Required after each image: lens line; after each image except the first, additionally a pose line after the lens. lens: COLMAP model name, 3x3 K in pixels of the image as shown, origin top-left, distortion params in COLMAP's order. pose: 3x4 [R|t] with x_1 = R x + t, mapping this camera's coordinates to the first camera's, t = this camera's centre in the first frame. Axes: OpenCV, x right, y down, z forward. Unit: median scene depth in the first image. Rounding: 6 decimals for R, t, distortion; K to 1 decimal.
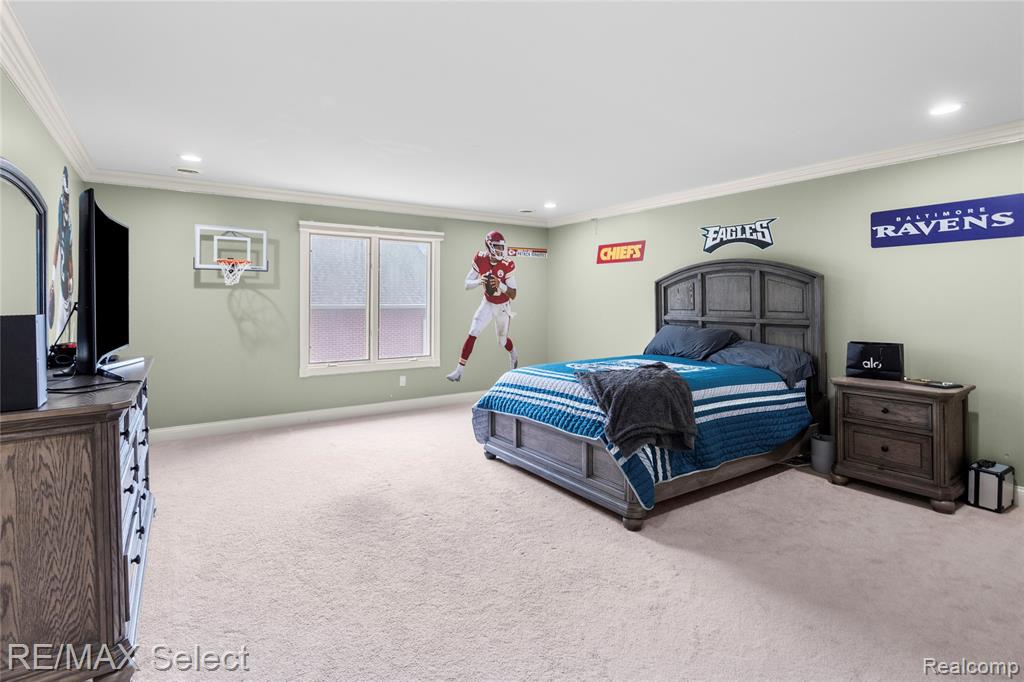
lens RADIAL K [[474.9, 0, 492.8], [0, 474.9, 301.7], [0, 0, 1]] dist [-0.008346, 0.004087]
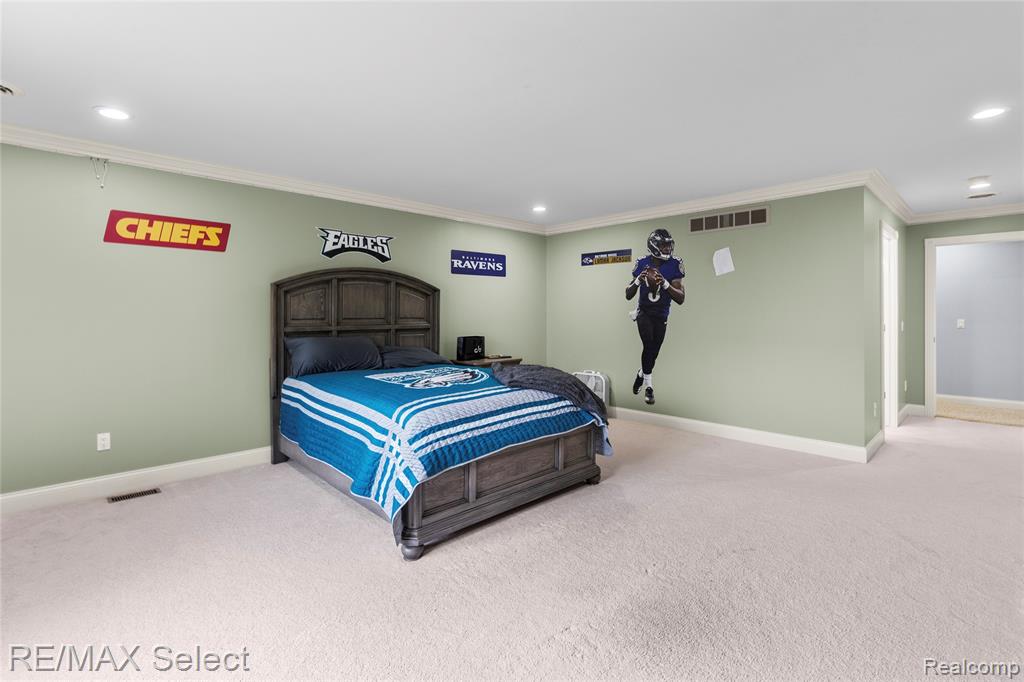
lens RADIAL K [[474.9, 0, 516.7], [0, 474.9, 311.2], [0, 0, 1]] dist [-0.008346, 0.004087]
pose [[-0.170226, 0.005276, 0.985391, -0.570796], [0.005495, 0.999975, -0.004405, 0.010222], [-0.985390, 0.004665, -0.170250, 0.863174]]
